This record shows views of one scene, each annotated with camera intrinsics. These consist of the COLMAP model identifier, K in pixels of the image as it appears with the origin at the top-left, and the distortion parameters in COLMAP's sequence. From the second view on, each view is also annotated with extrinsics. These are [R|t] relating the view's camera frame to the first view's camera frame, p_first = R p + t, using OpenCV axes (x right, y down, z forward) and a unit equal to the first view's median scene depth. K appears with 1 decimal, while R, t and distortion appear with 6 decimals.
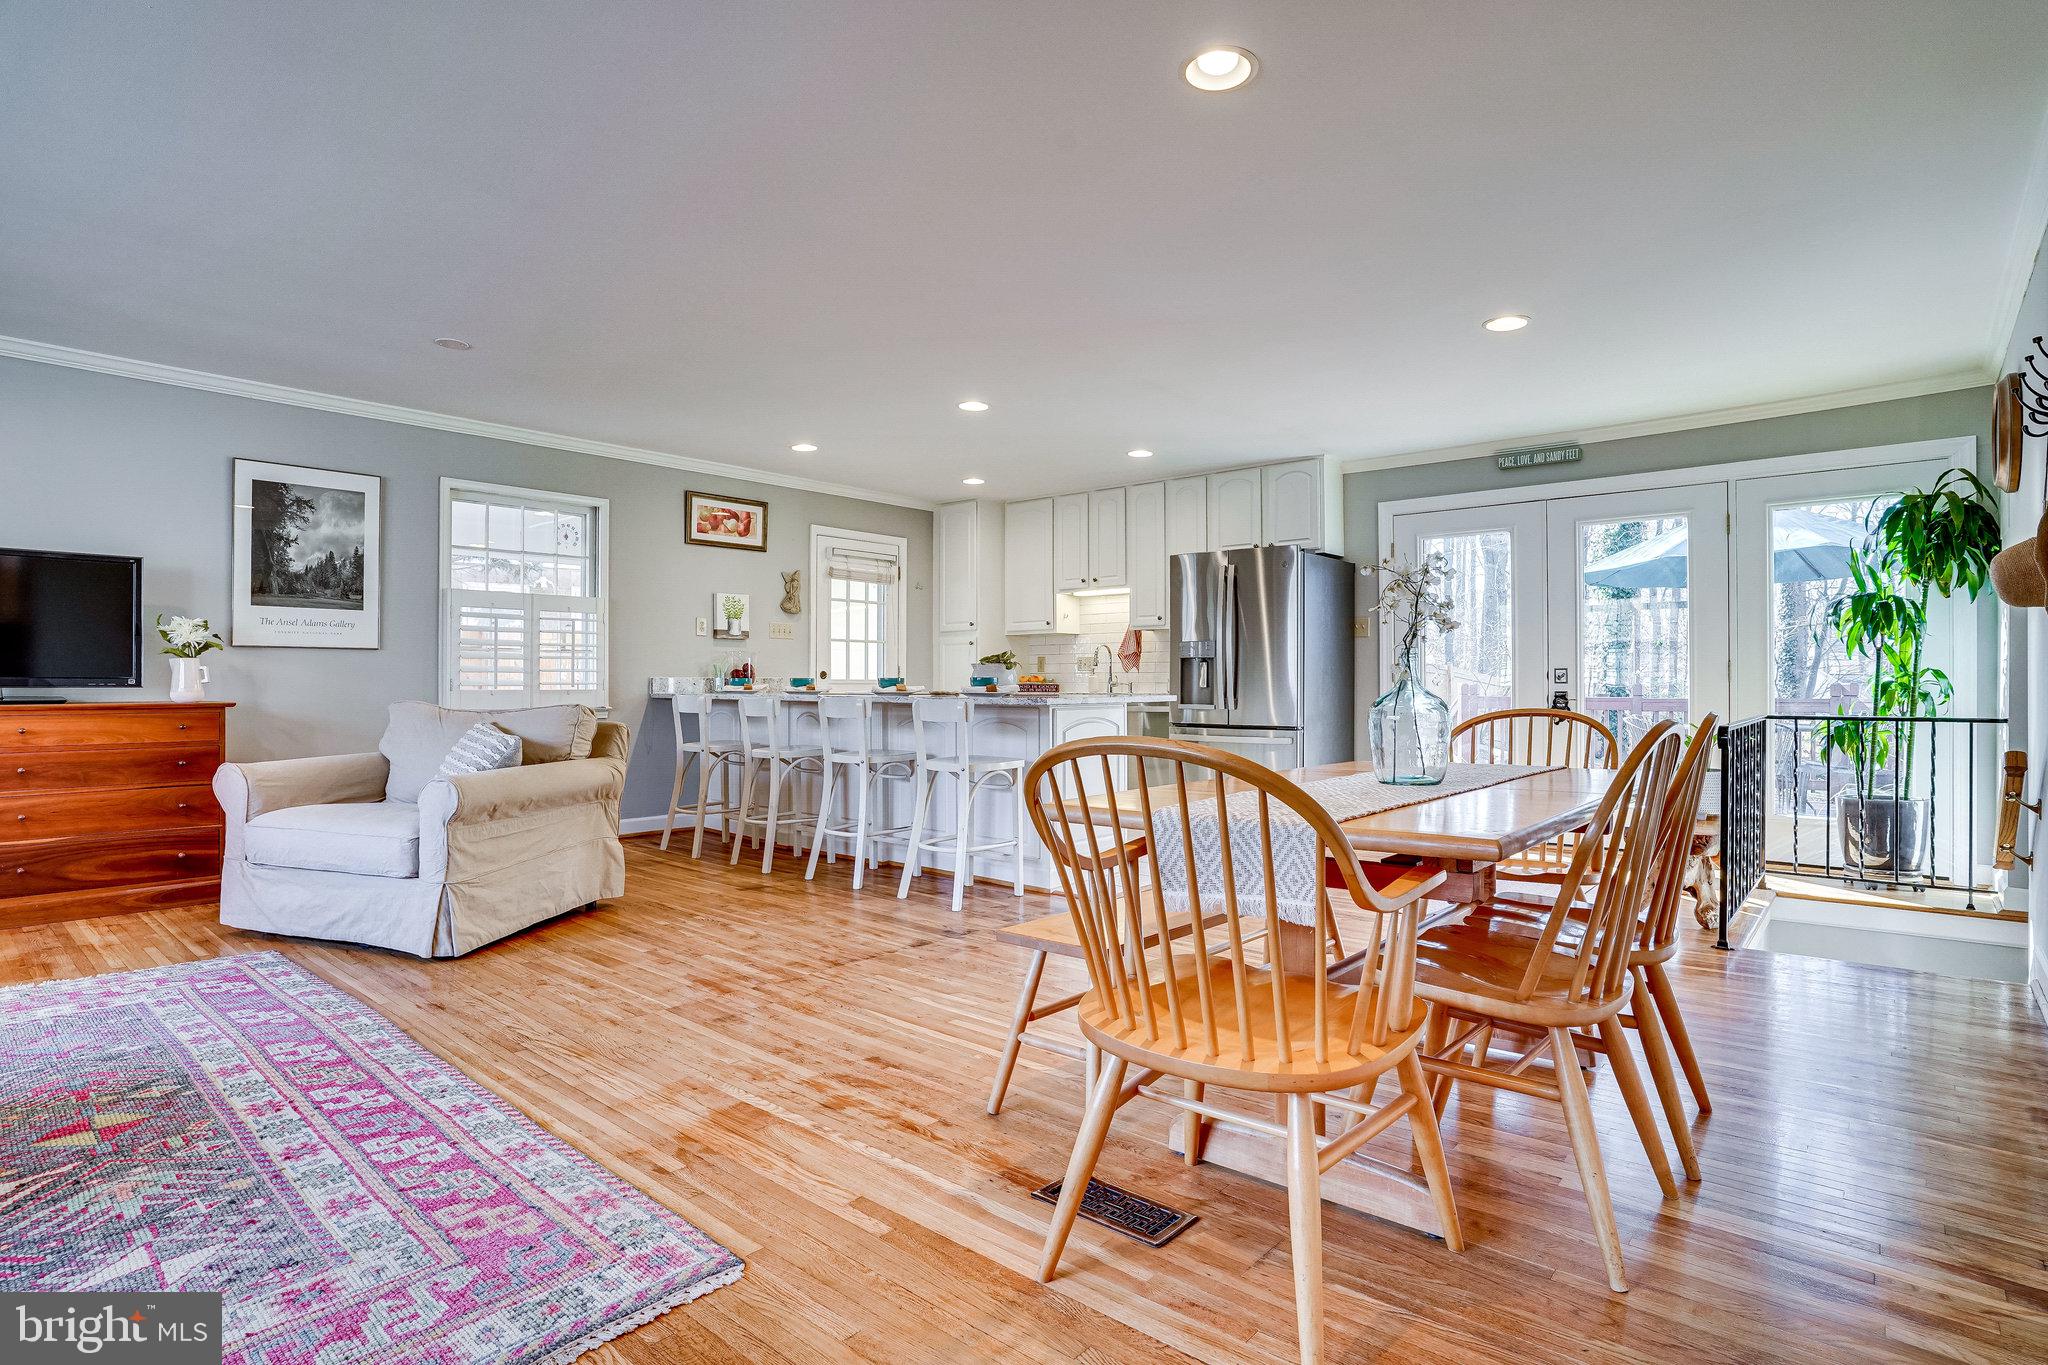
lens RADIAL K [[1043.9, 0, 1017.1], [0, 1043.9, 670.3], [0, 0, 1]] dist [-0.041120, 0.021137]
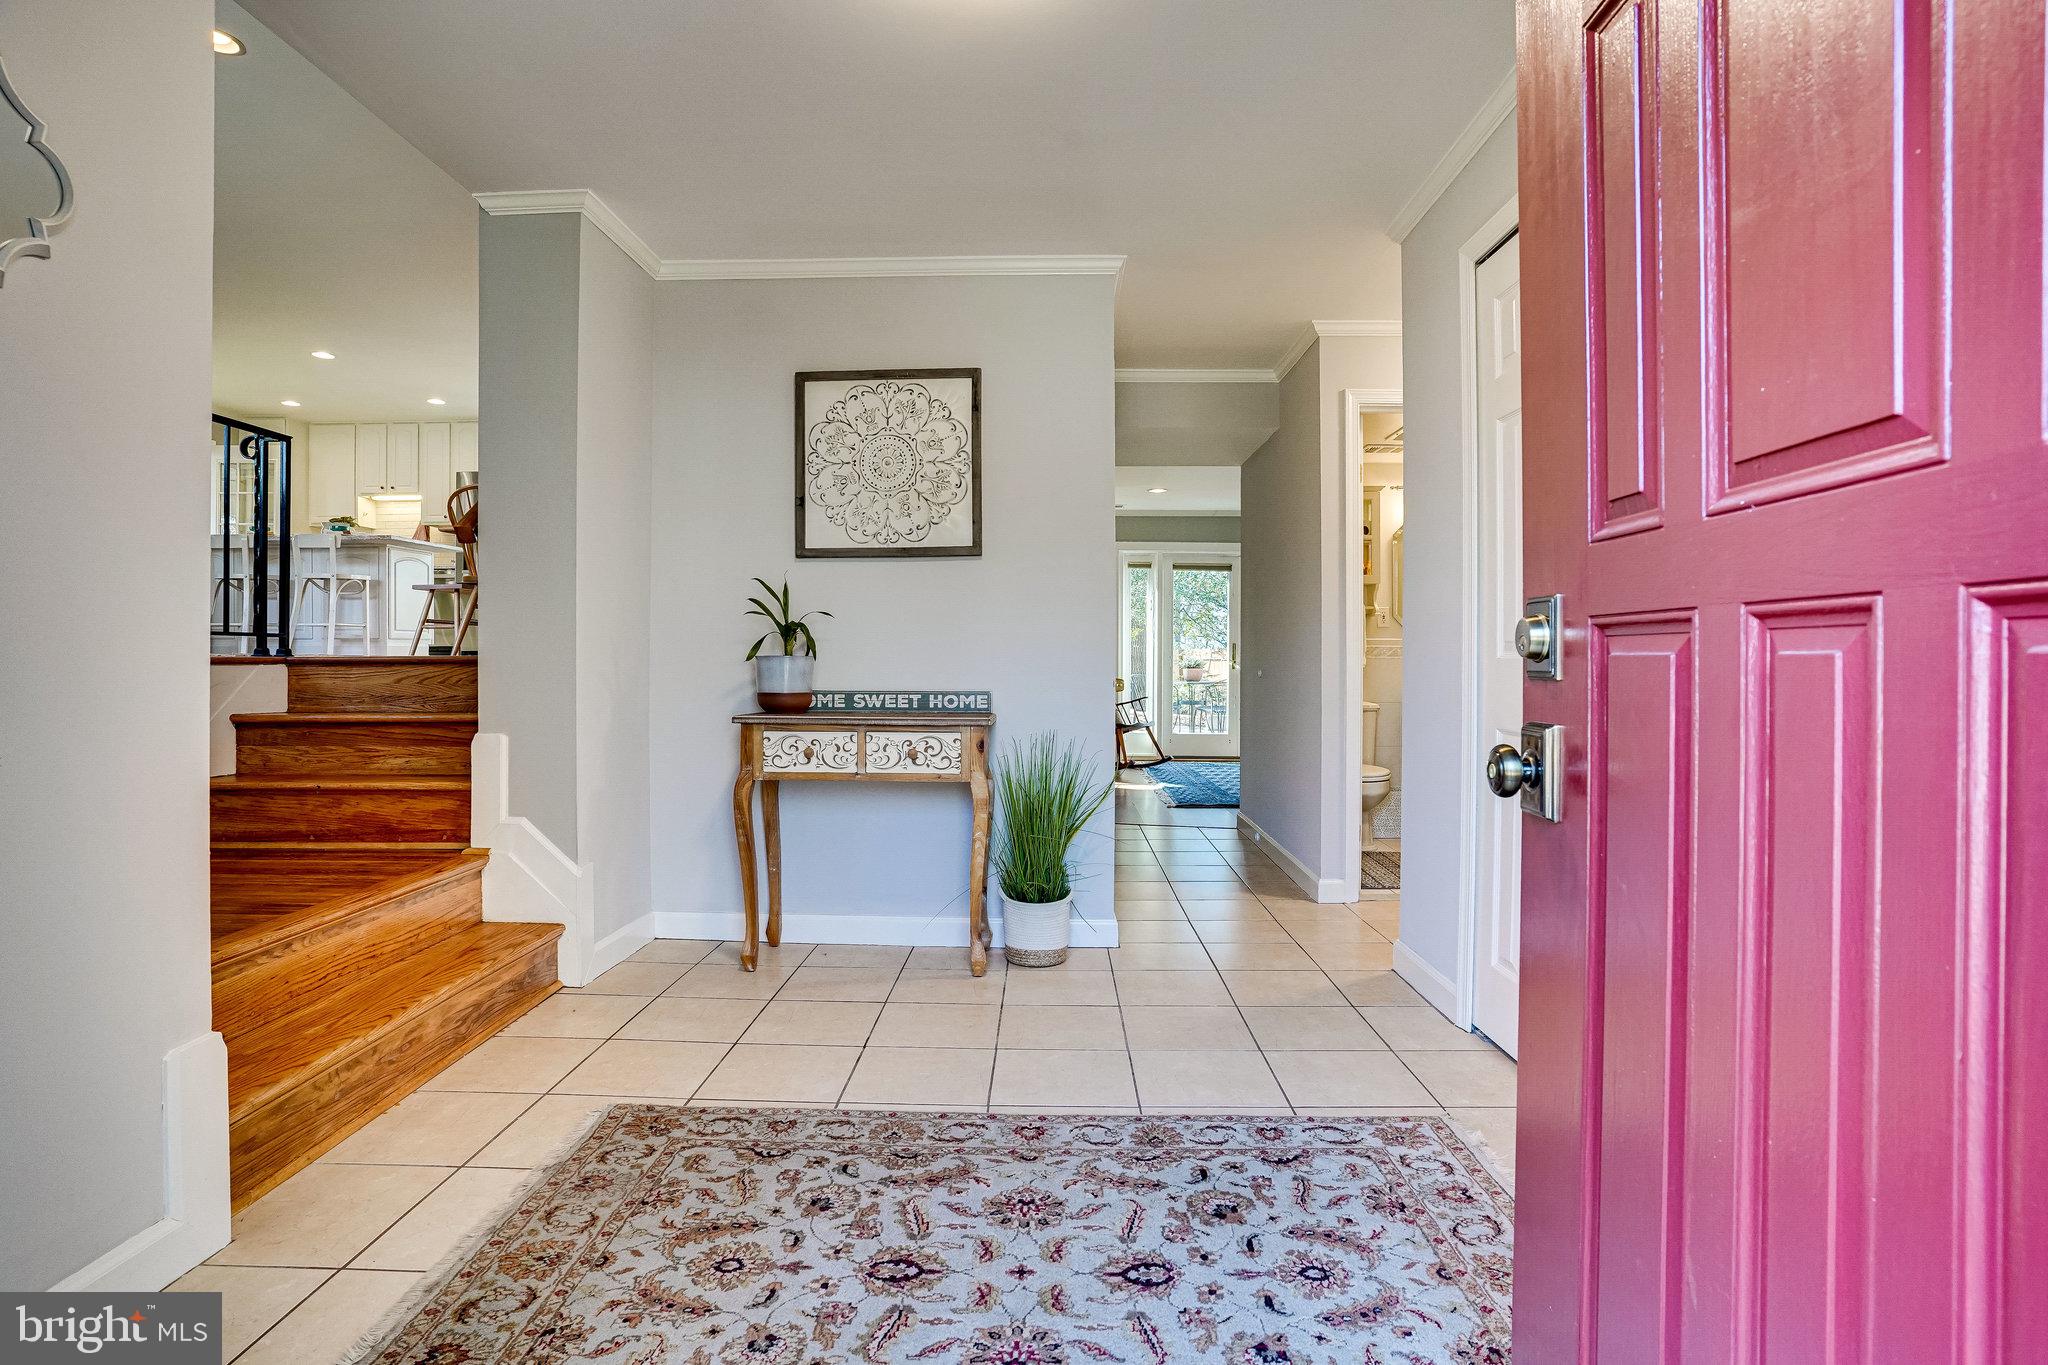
lens RADIAL K [[1099.1, 0, 1026.9], [0, 1099.1, 677.2], [0, 0, 1]] dist [-0.036119, 0.020106]
pose [[0.782901, -0.001612, 0.622144, -0.203052], [-0.007037, 0.999910, 0.011447, 0.176721], [-0.622106, -0.013340, 0.782819, -0.817251]]
